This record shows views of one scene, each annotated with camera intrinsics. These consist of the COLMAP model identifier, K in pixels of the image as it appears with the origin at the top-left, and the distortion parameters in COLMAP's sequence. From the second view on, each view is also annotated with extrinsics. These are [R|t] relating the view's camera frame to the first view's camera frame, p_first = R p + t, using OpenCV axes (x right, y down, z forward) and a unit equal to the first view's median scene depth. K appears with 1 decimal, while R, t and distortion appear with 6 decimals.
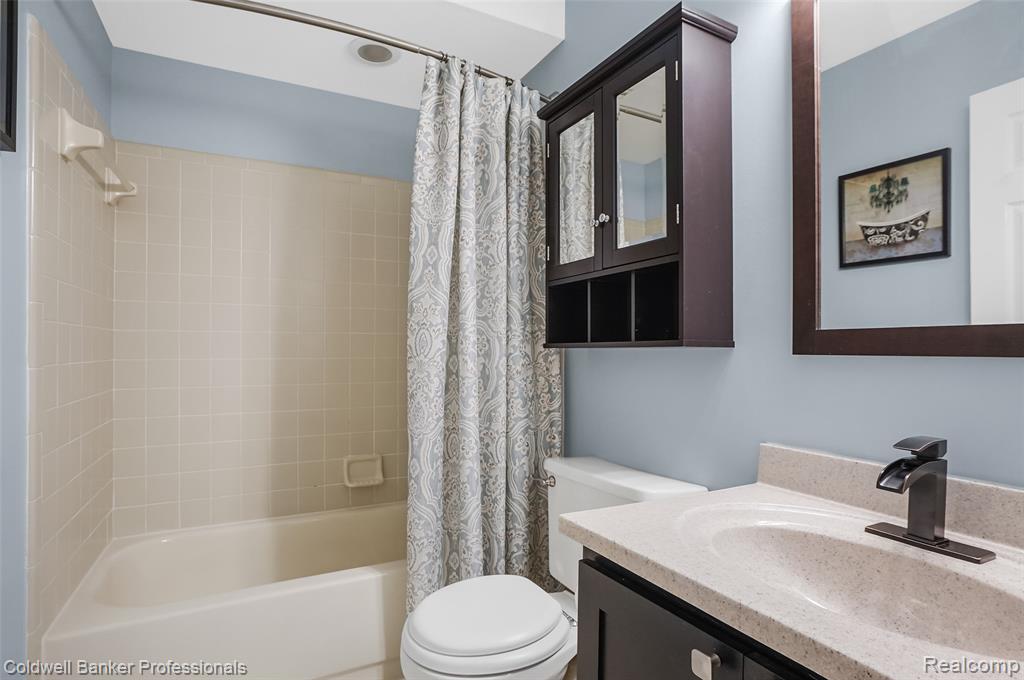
lens RADIAL K [[544.4, 0, 539.9], [0, 544.4, 340.0], [0, 0, 1]] dist [-0.040549, 0.014925]
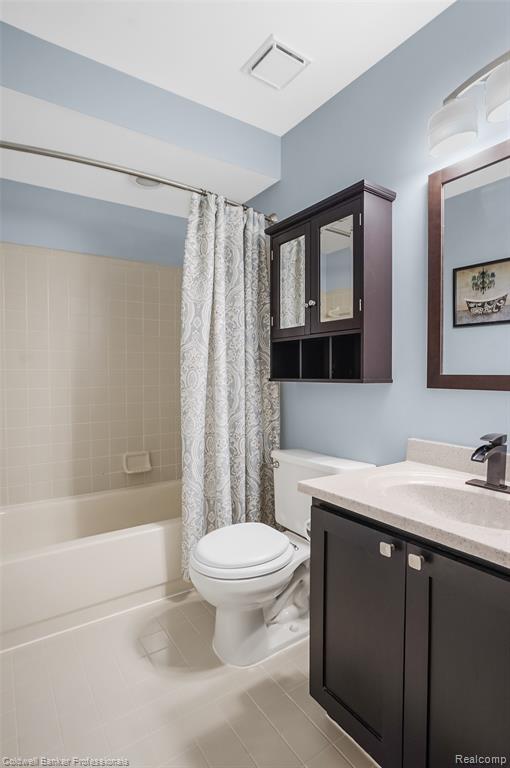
lens RADIAL K [[408.3, 0, 252.5], [0, 408.3, 385.5], [0, 0, 1]] dist [-0.040549, 0.014925]
pose [[0.998545, -0.017016, 0.051174, -0.105973], [0.014227, 0.998419, 0.054375, -0.038774], [-0.052019, -0.053568, 0.997208, -0.182985]]
